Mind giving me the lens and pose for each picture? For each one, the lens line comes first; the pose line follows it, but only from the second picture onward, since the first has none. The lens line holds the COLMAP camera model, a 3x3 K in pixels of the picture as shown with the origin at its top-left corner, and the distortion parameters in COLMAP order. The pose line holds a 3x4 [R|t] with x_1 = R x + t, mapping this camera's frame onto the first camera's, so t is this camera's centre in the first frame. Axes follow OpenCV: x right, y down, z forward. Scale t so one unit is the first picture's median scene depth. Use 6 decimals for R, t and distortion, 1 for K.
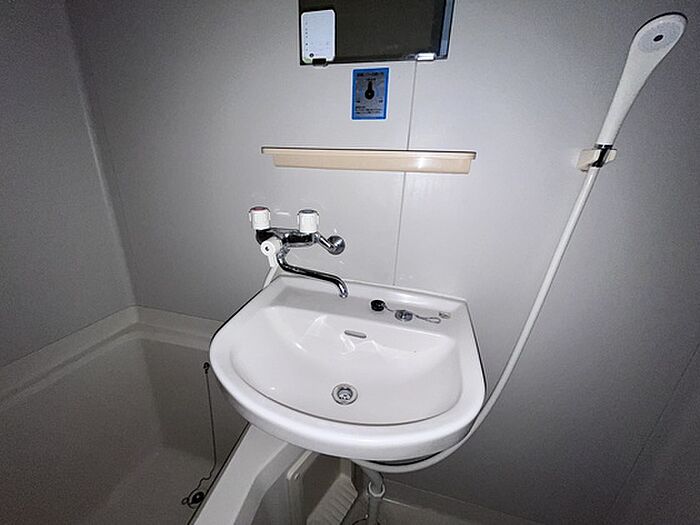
lens RADIAL K [[286.4, 0, 350.0], [0, 286.4, 265.1], [0, 0, 1]] dist [-0.000609, -0.000278]
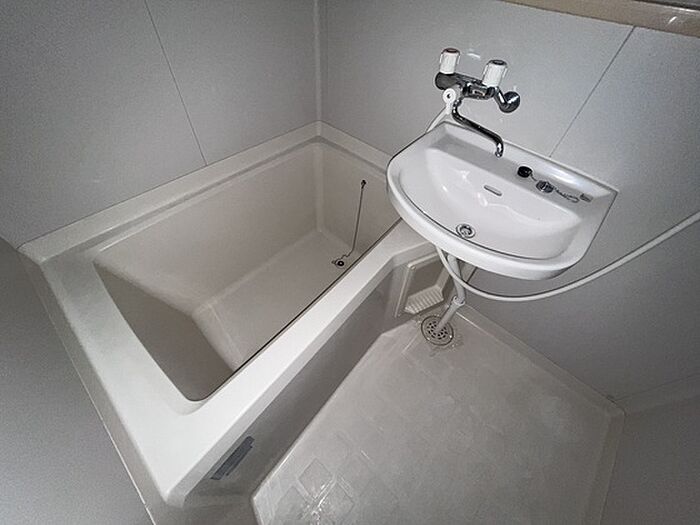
lens RADIAL K [[286.4, 0, 348.1], [0, 286.4, 264.4], [0, 0, 1]] dist [-0.000609, -0.000278]
pose [[0.882149, 0.369254, -0.292344, -0.052076], [-0.174073, 0.832401, 0.526124, -0.027716], [0.437621, -0.413230, 0.798579, -0.355583]]
